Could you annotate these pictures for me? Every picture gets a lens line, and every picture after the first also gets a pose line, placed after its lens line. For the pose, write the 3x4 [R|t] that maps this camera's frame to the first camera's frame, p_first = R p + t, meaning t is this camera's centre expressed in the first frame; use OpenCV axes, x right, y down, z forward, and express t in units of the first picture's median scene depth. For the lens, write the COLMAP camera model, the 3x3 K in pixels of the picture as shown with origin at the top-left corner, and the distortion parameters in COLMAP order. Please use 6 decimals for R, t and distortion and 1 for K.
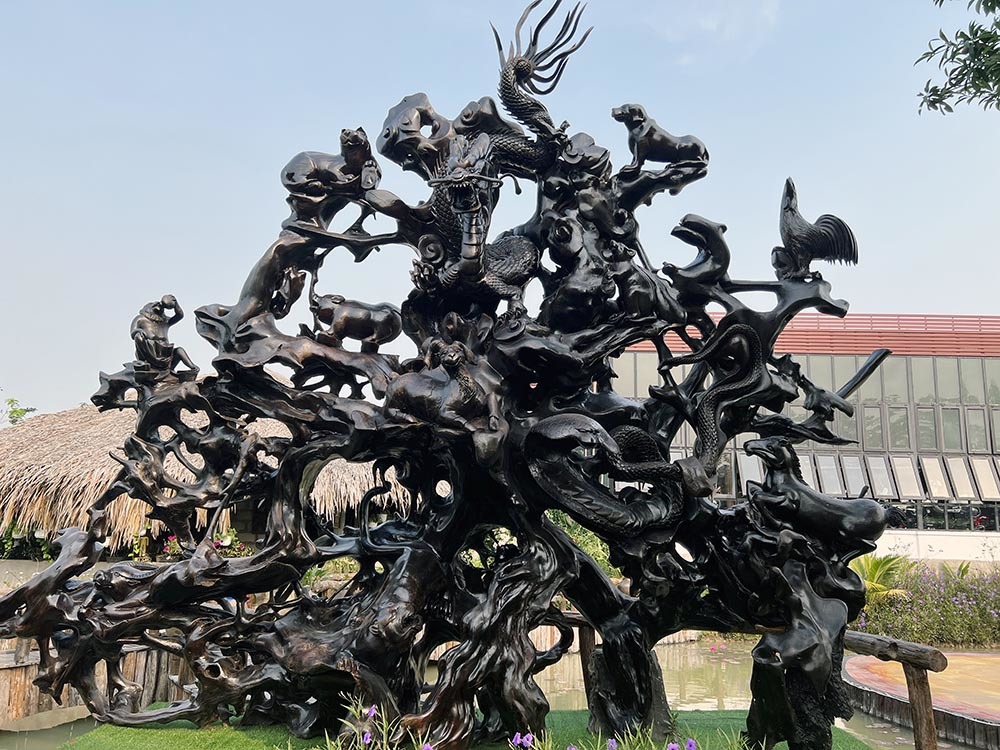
lens RADIAL K [[759.4, 0, 500.0], [0, 759.4, 375.0], [0, 0, 1]] dist [0.002110, -0.001235]
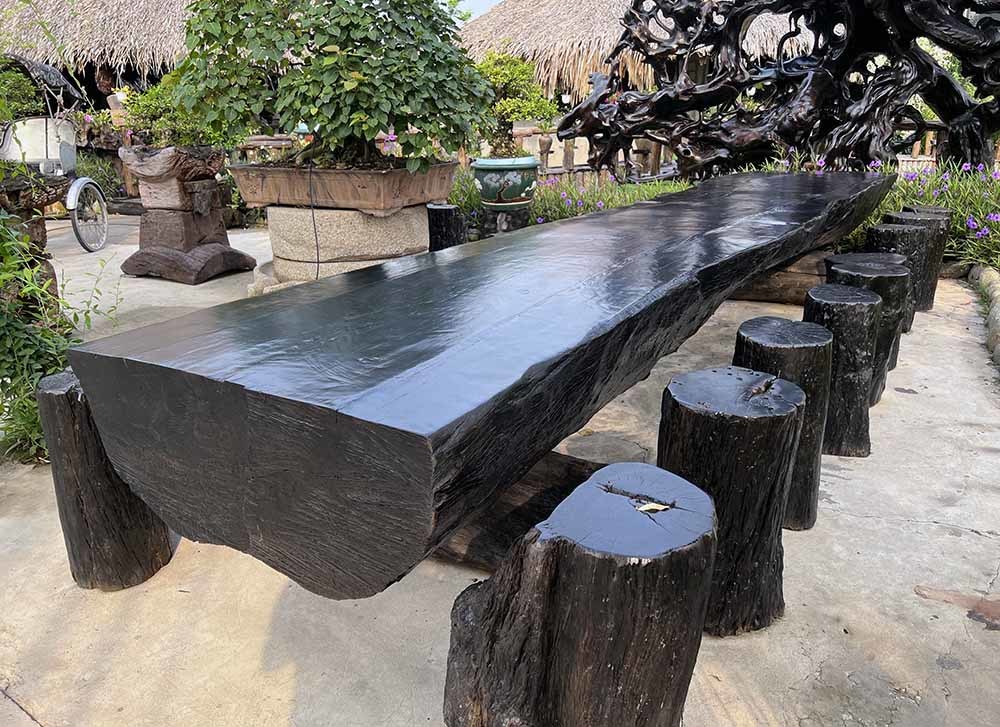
lens RADIAL K [[811.6, 0, 500.0], [0, 811.6, 363.5], [0, 0, 1]] dist [0.112731, -0.118473]
pose [[0.906114, 0.096177, -0.411956, 0.056602], [0.110781, 0.885882, 0.450489, -0.076062], [0.408271, -0.453831, 0.792055, -0.861968]]
